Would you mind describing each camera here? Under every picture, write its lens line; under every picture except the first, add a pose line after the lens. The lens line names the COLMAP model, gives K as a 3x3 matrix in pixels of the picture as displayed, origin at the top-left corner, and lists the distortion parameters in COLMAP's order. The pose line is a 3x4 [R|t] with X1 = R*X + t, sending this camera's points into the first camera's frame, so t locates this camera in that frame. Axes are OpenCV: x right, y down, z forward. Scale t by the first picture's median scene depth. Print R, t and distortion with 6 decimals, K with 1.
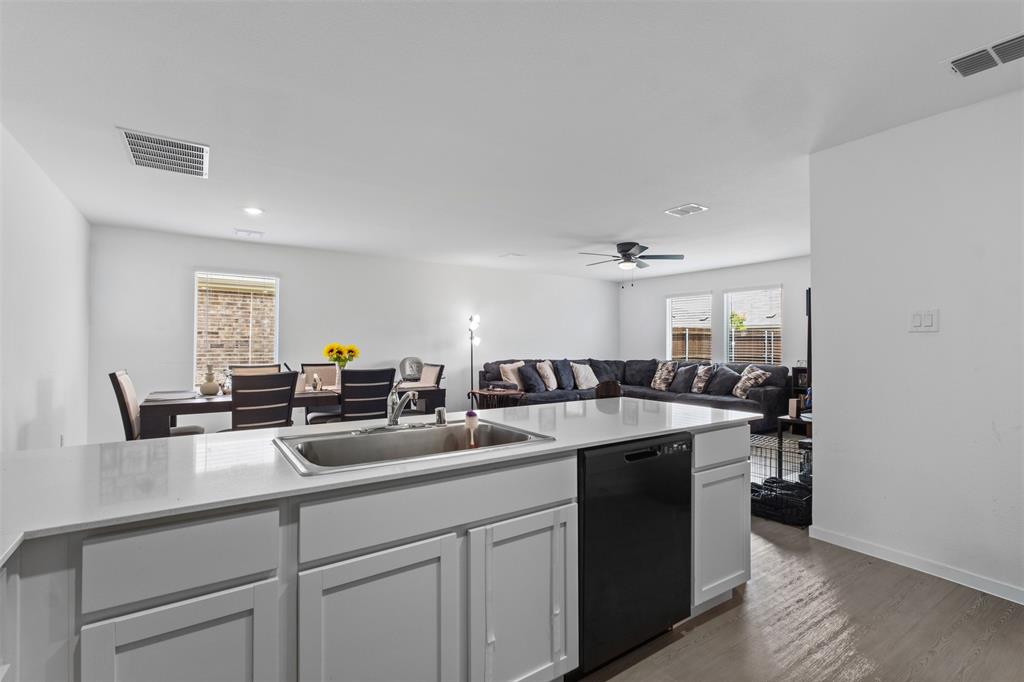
lens RADIAL K [[470.5, 0, 510.0], [0, 470.5, 343.3], [0, 0, 1]] dist [0.000048, 0.000053]
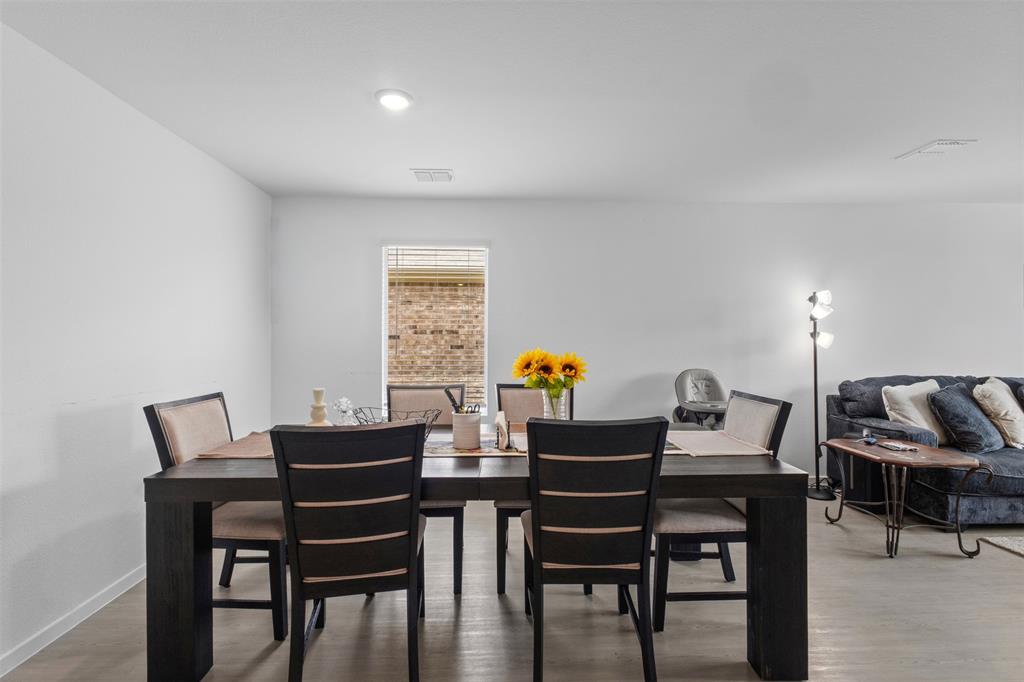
lens RADIAL K [[470.5, 0, 510.0], [0, 470.5, 343.3], [0, 0, 1]] dist [0.000048, 0.000053]
pose [[0.846435, -0.001535, -0.532490, -0.088818], [0.005183, 0.999972, 0.005357, -0.005530], [0.532467, -0.007294, 0.846419, 0.363251]]
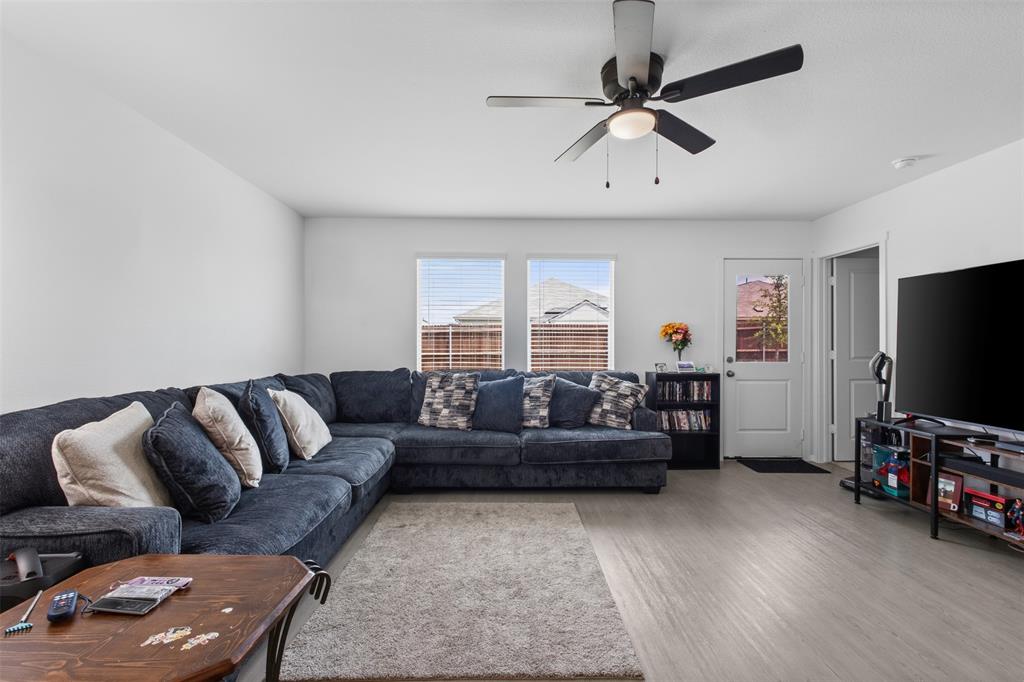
lens RADIAL K [[470.5, 0, 510.0], [0, 470.5, 343.3], [0, 0, 1]] dist [0.000048, 0.000053]
pose [[0.545040, -0.004873, 0.838396, -0.088098], [-0.004213, 0.999955, 0.008551, 0.000087], [-0.838399, -0.008192, 0.544995, 0.695597]]
